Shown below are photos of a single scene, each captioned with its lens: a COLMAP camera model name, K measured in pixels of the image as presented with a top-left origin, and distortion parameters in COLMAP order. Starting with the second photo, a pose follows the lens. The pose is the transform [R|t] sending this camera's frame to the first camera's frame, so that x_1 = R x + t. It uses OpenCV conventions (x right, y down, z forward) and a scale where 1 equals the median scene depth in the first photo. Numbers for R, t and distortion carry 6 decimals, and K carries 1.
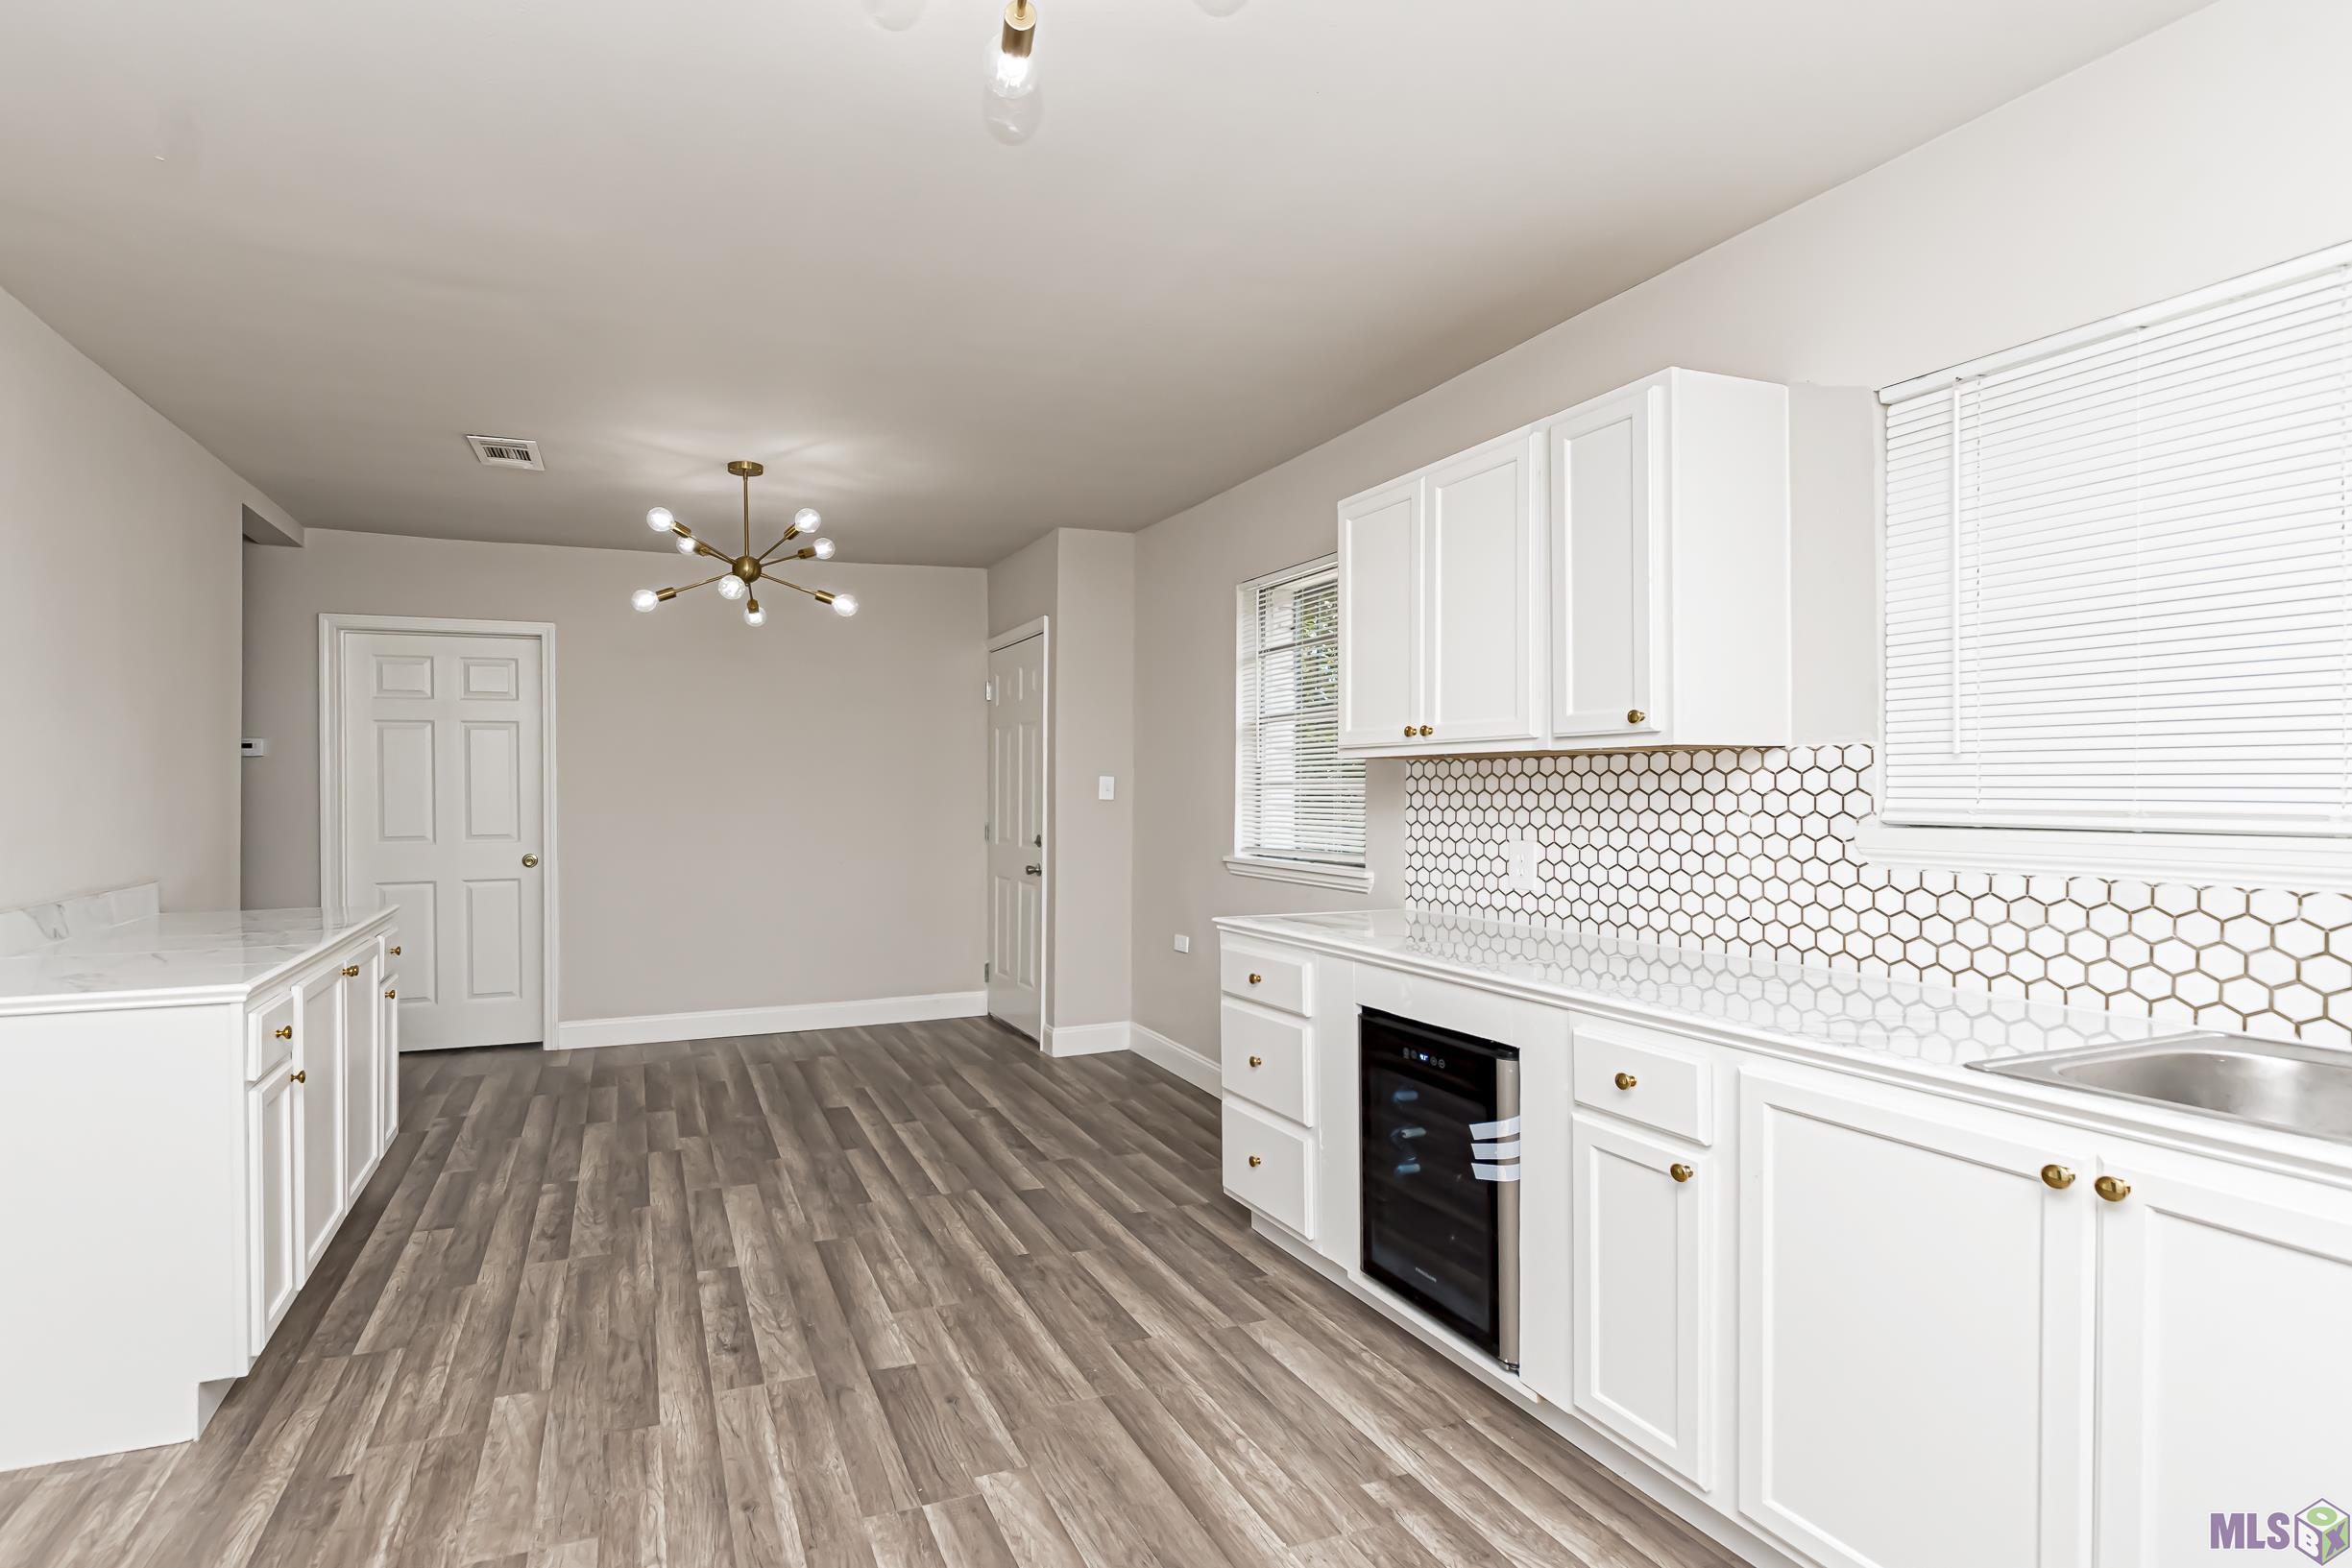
lens RADIAL K [[1178.4, 0, 1383.4], [0, 1178.4, 797.9], [0, 0, 1]] dist [0.002694, 0.000995]
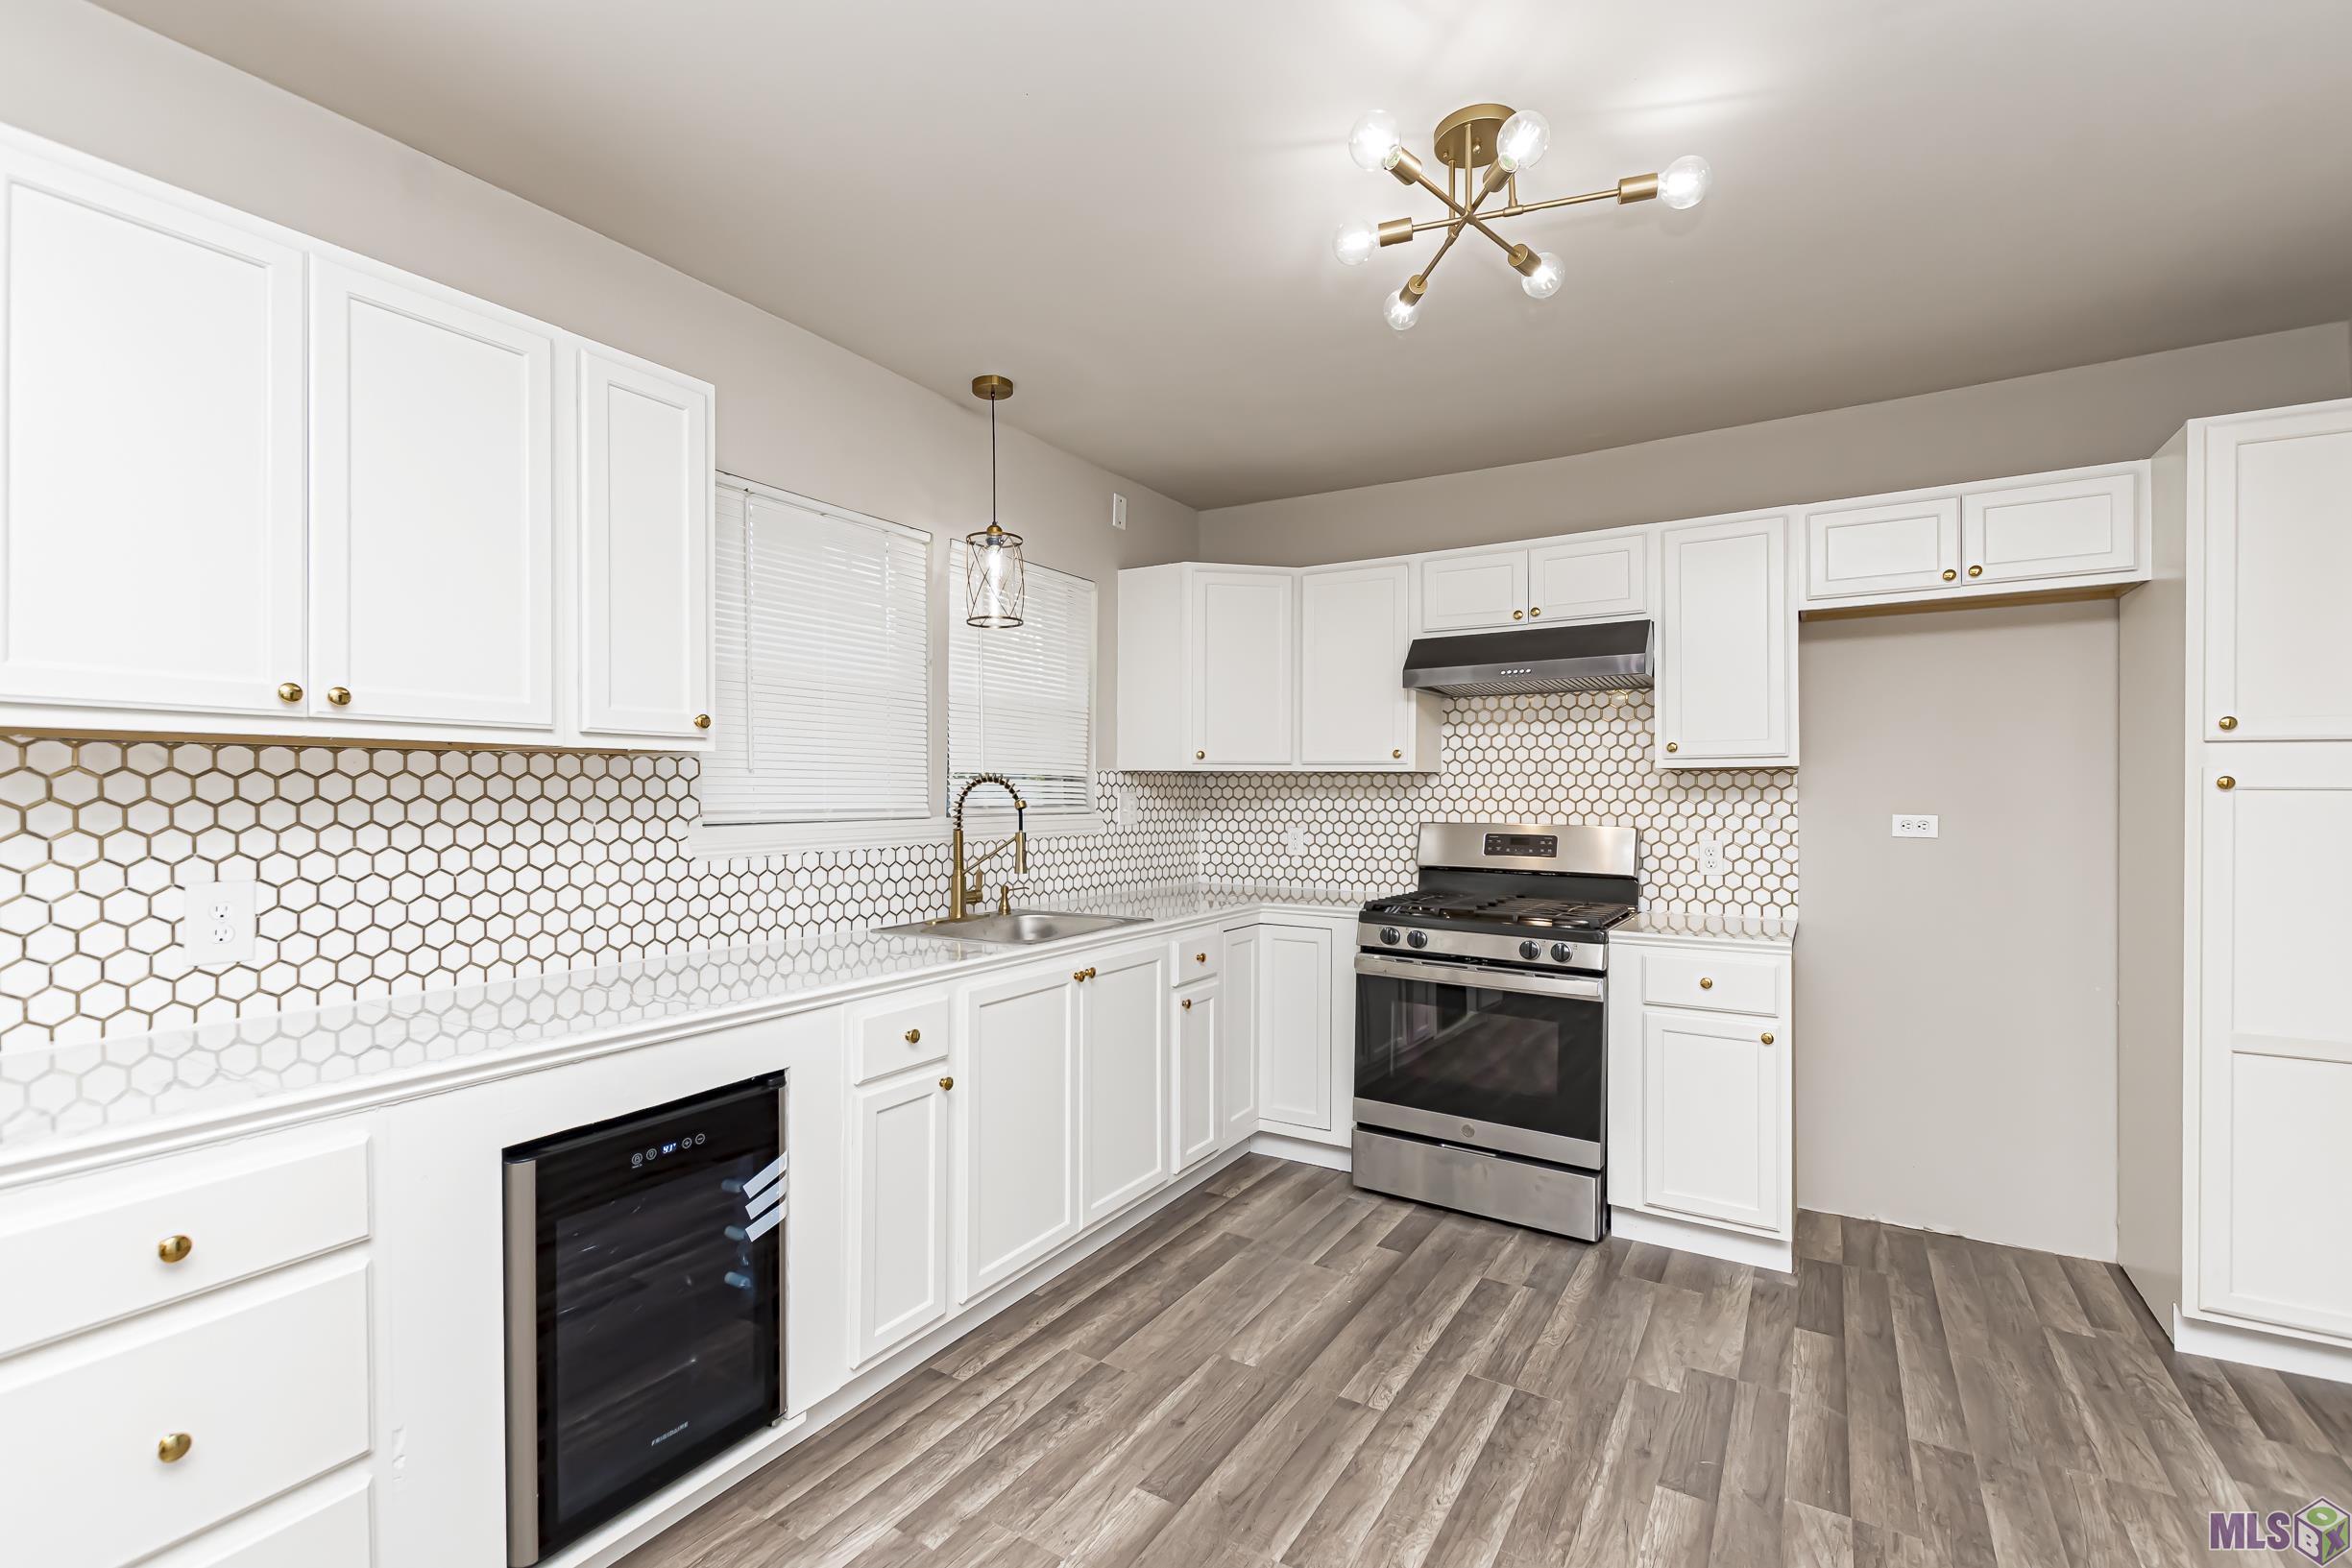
lens RADIAL K [[1093.0, 0, 1060.5], [0, 1093.0, 790.7], [0, 0, 1]] dist [-0.001445, -0.001337]
pose [[-0.386854, 0.005887, 0.922122, -0.746198], [0.011695, 0.999931, -0.001477, -0.006239], [-0.922067, 0.010213, -0.386896, 1.084431]]
